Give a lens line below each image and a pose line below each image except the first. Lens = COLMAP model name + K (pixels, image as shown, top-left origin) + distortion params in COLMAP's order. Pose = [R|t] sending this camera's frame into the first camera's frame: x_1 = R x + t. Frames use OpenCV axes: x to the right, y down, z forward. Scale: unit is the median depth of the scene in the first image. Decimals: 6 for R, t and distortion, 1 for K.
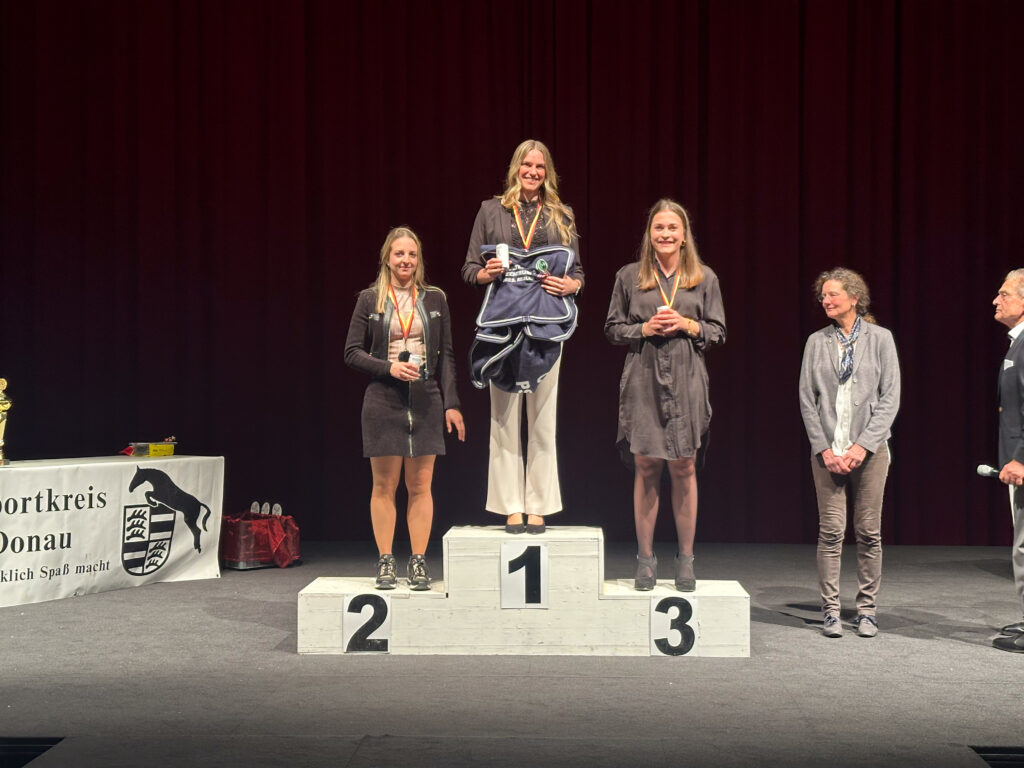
lens RADIAL K [[1422.3, 0, 518.5], [0, 1422.3, 377.9], [0, 0, 1]] dist [0.176839, -0.365429]
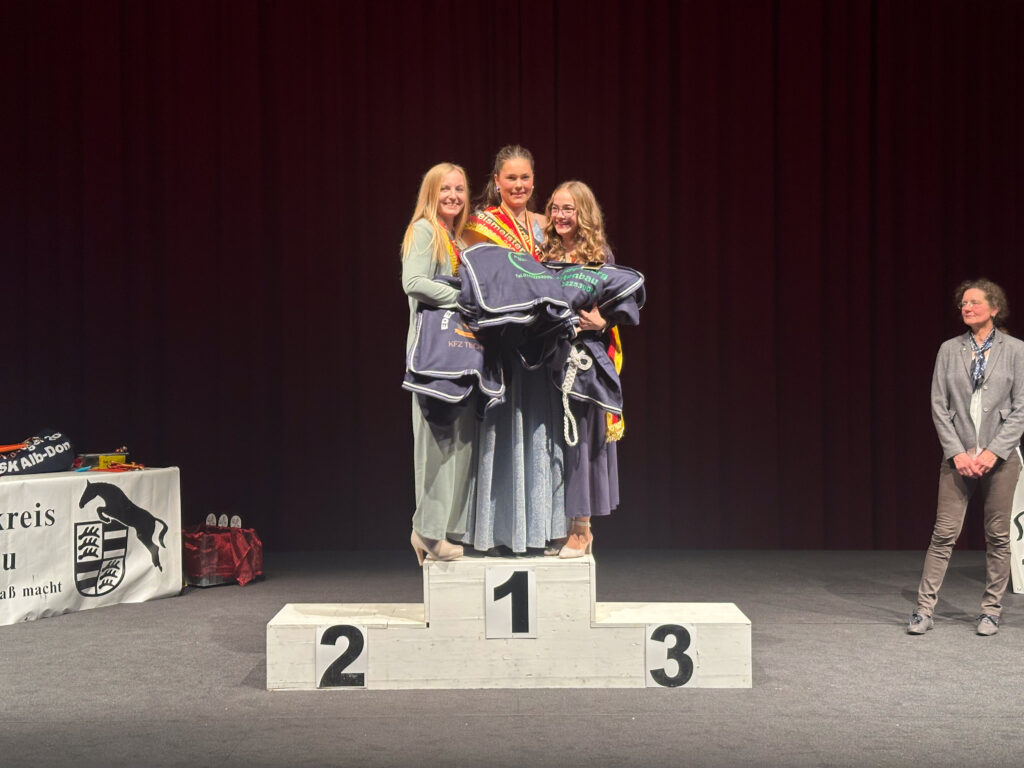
lens RADIAL K [[1422.3, 0, 518.5], [0, 1422.3, 377.9], [0, 0, 1]] dist [0.176839, -0.365429]
pose [[0.999331, -0.004483, 0.036307, -0.022498], [0.004134, 0.999944, 0.009693, -0.016619], [-0.036349, -0.009536, 0.999294, 0.063302]]
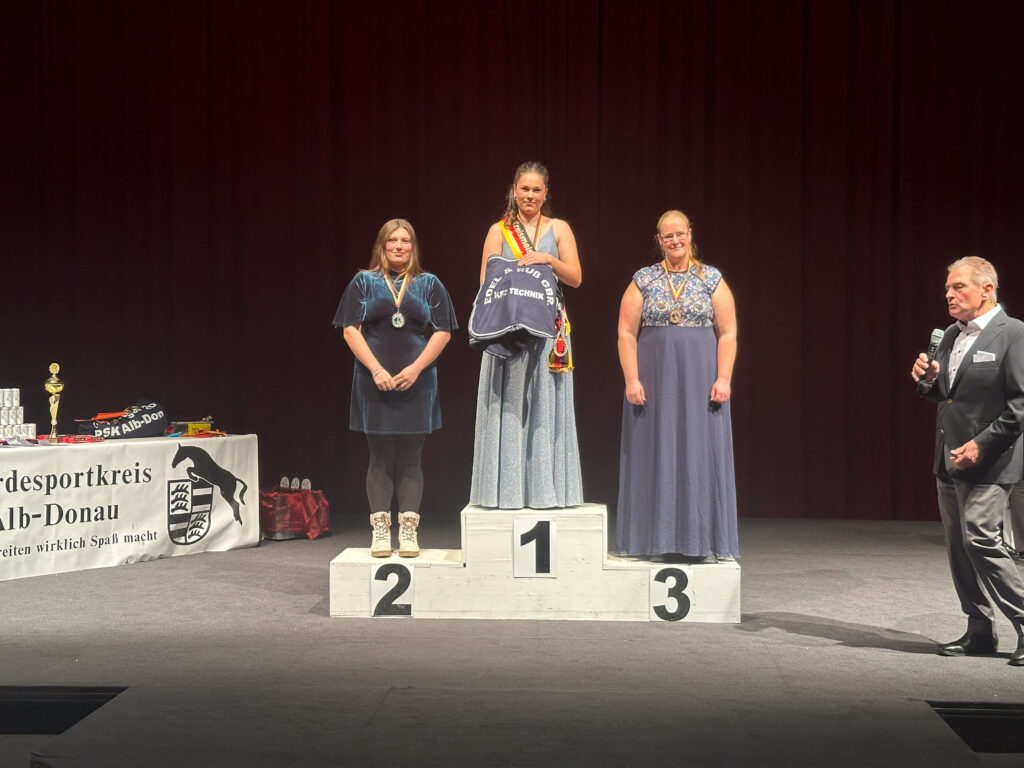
lens RADIAL K [[1431.5, 0, 512.5], [0, 1431.5, 381.9], [0, 0, 1]] dist [0.143692, -0.127375]
pose [[0.999805, 0.003540, -0.019412, 0.007381], [-0.003087, 0.999724, 0.023295, -0.013838], [0.019489, -0.023230, 0.999540, -0.094190]]
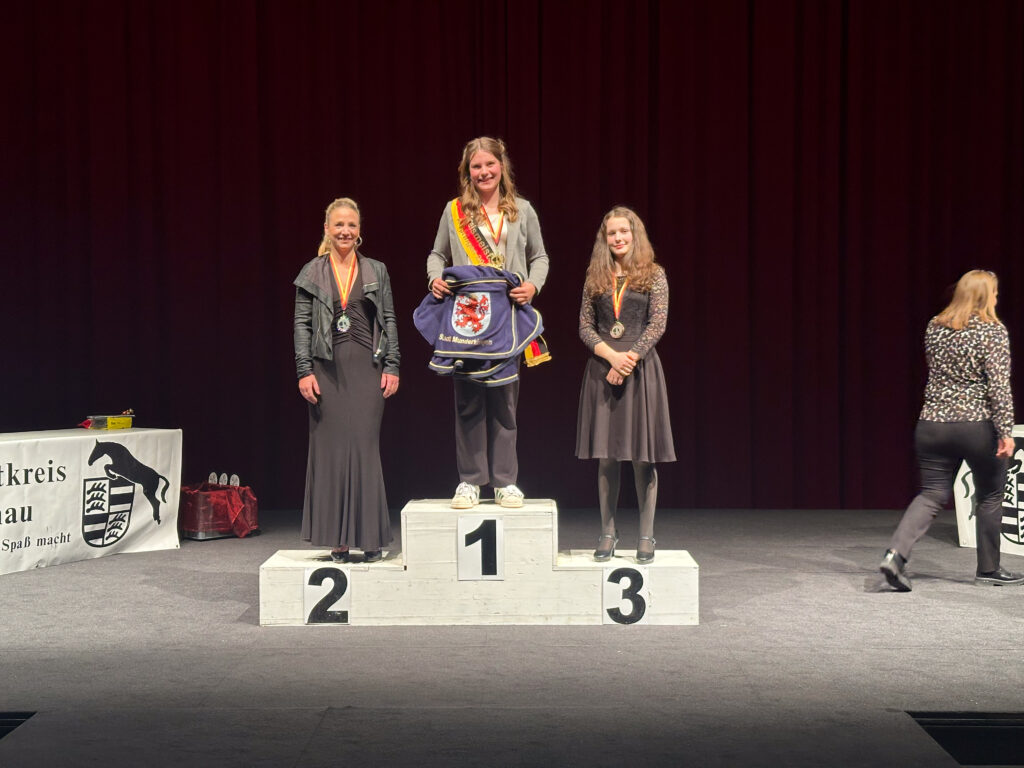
lens RADIAL K [[1425.2, 0, 505.9], [0, 1425.2, 376.6], [0, 0, 1]] dist [0.164543, -0.285162]
pose [[0.999685, -0.004334, 0.024723, -0.002393], [0.003630, 0.999589, 0.028430, -0.013427], [-0.024836, -0.028331, 0.999290, -0.024297]]
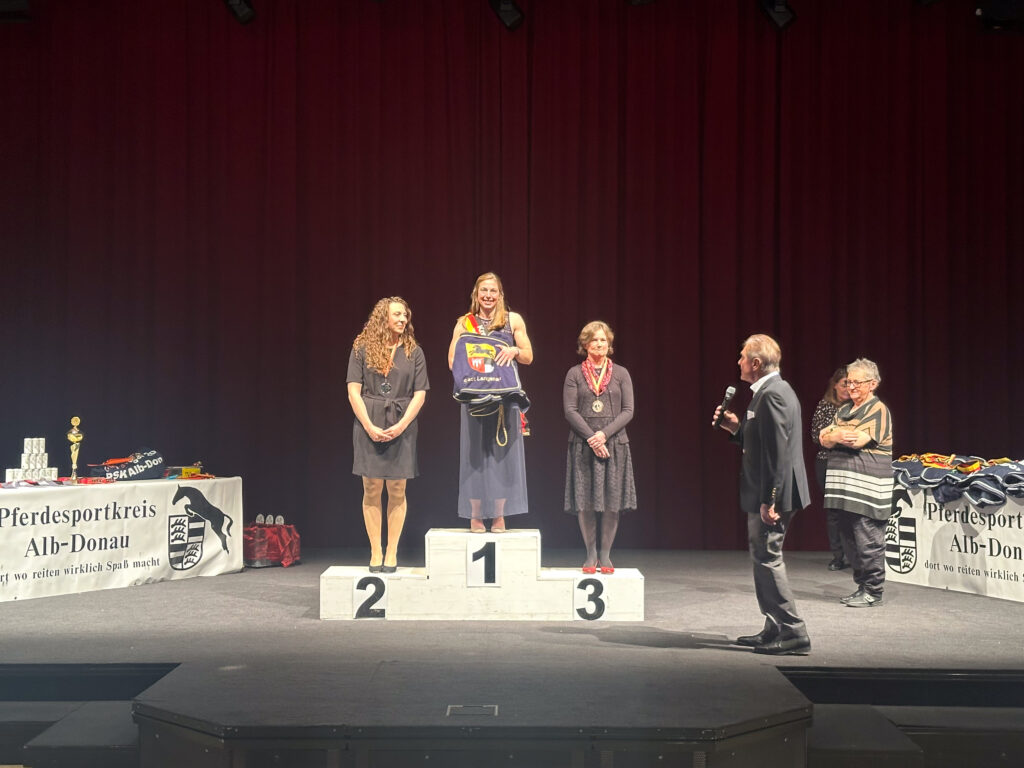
lens RADIAL K [[1437.8, 0, 523.0], [0, 1437.8, 380.9], [0, 0, 1]] dist [0.150443, -0.074111]
pose [[0.998938, 0.007312, 0.045493, -0.021408], [-0.006664, 0.999874, -0.014385, -0.018406], [-0.045593, 0.014067, 0.998861, -0.384379]]
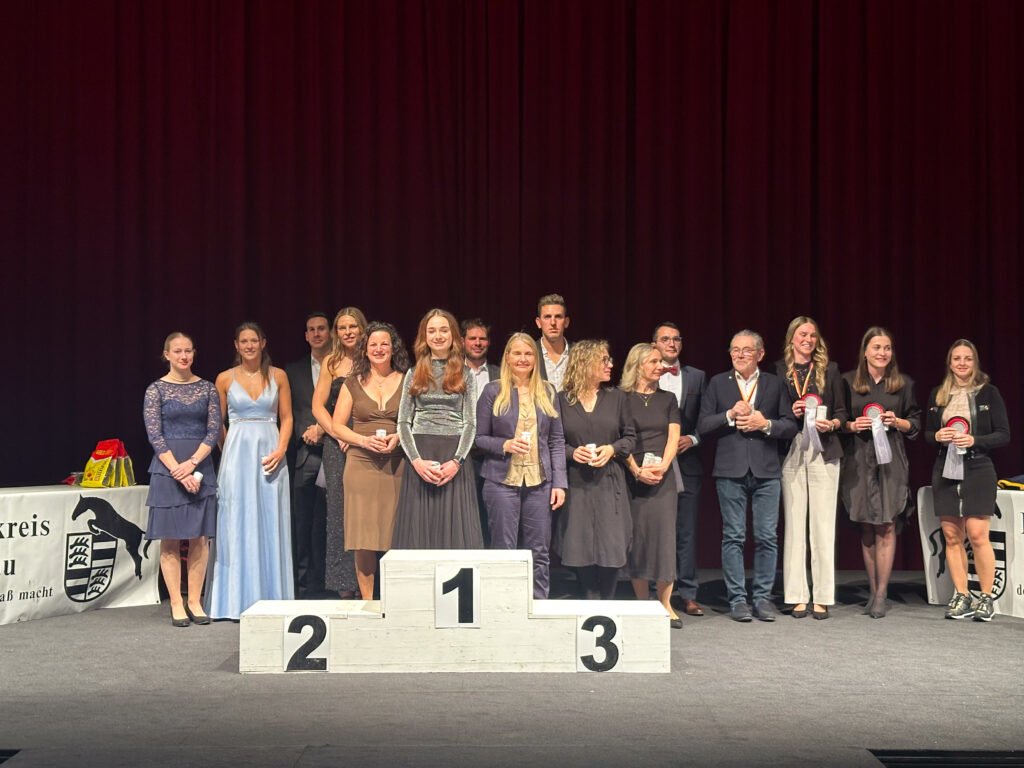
lens RADIAL K [[1425.2, 0, 505.9], [0, 1425.2, 376.6], [0, 0, 1]] dist [0.164543, -0.285162]
pose [[0.999279, 0.001245, 0.037951, -0.000466], [-0.000377, 0.999738, -0.022889, 0.000413], [-0.037970, 0.022858, 0.999017, -0.054880]]
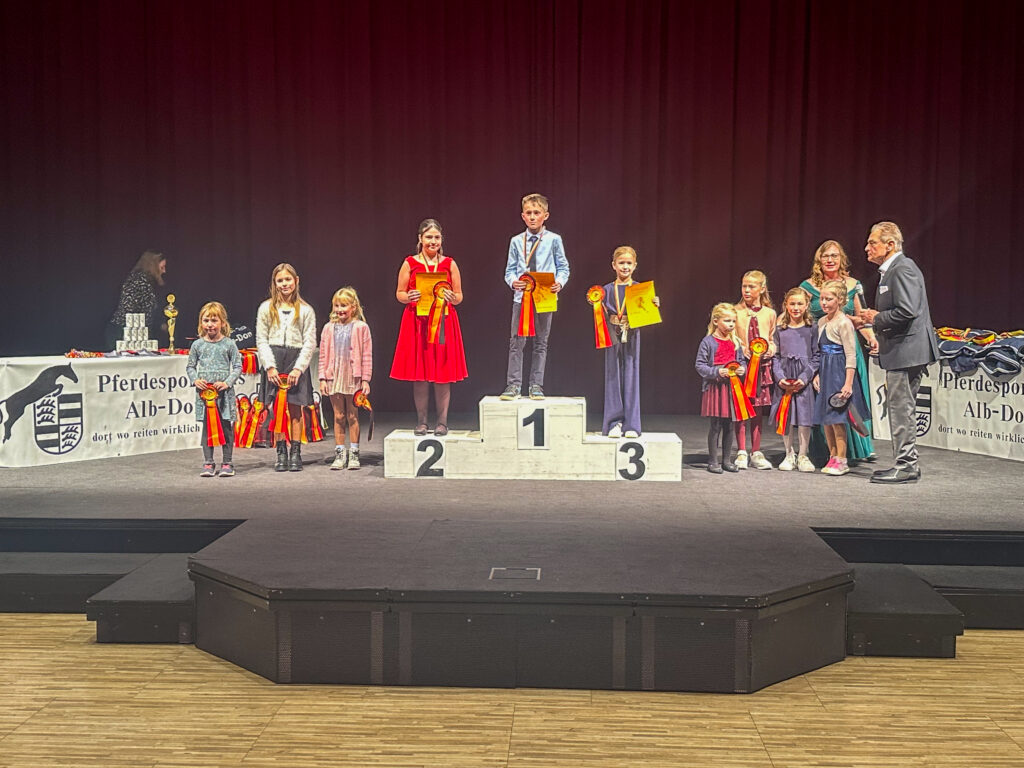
lens RADIAL K [[1134.8, 0, 529.4], [0, 1134.8, 384.8], [0, 0, 1]] dist [0.132687, -0.048362]
pose [[0.999982, 0.005020, 0.003258, -0.003908], [-0.005259, 0.996952, 0.077843, -0.000784], [-0.002857, -0.077859, 0.996960, -0.183308]]
